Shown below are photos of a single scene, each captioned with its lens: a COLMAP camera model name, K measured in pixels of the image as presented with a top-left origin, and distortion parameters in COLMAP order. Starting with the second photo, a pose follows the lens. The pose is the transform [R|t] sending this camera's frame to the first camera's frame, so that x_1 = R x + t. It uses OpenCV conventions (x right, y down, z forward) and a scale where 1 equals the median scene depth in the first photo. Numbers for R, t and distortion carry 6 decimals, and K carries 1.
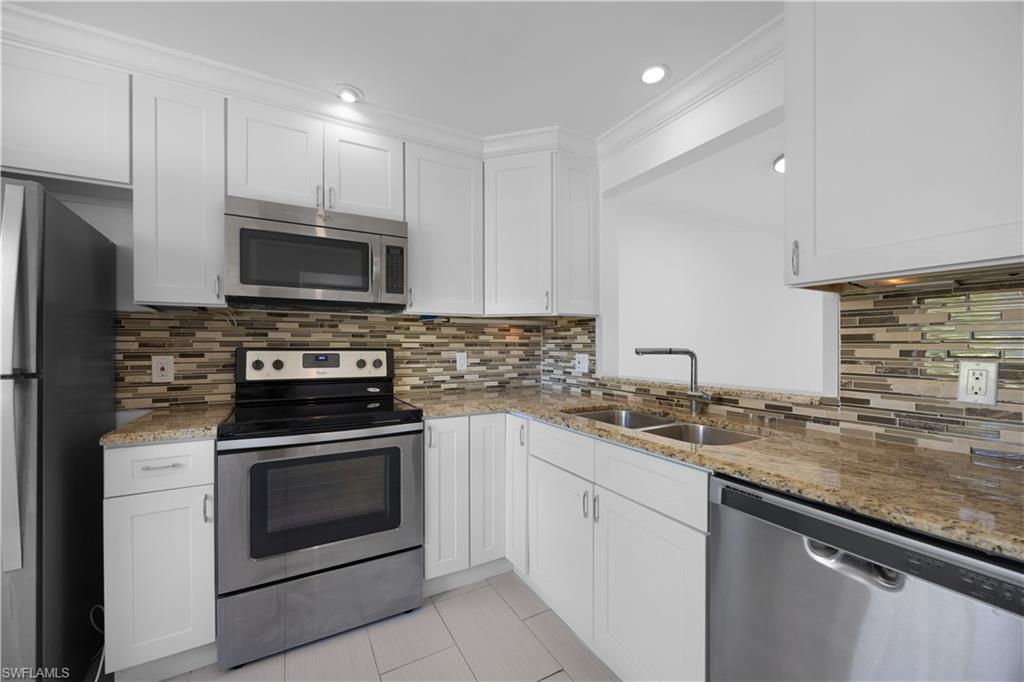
lens RADIAL K [[412.6, 0, 512.3], [0, 412.6, 344.9], [0, 0, 1]] dist [0.022110, -0.000371]
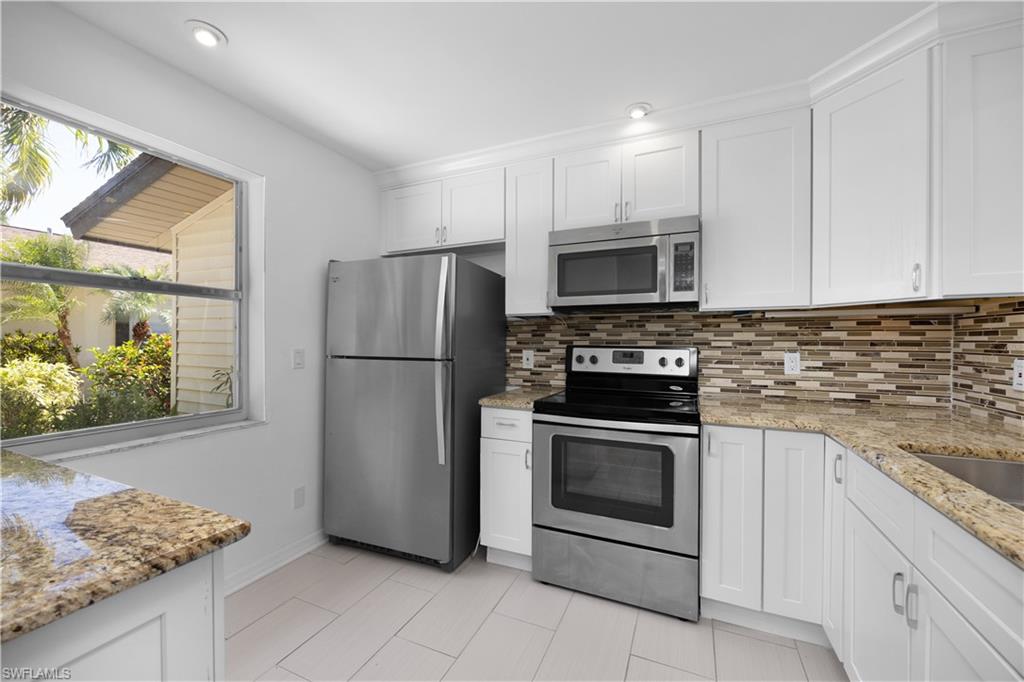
lens RADIAL K [[412.6, 0, 510.2], [0, 412.6, 341.6], [0, 0, 1]] dist [0.022110, -0.000371]
pose [[0.603177, 0.001485, -0.797606, 0.249052], [-0.001437, 0.999999, 0.000774, -0.005041], [0.797606, 0.000680, 0.603179, 0.081740]]
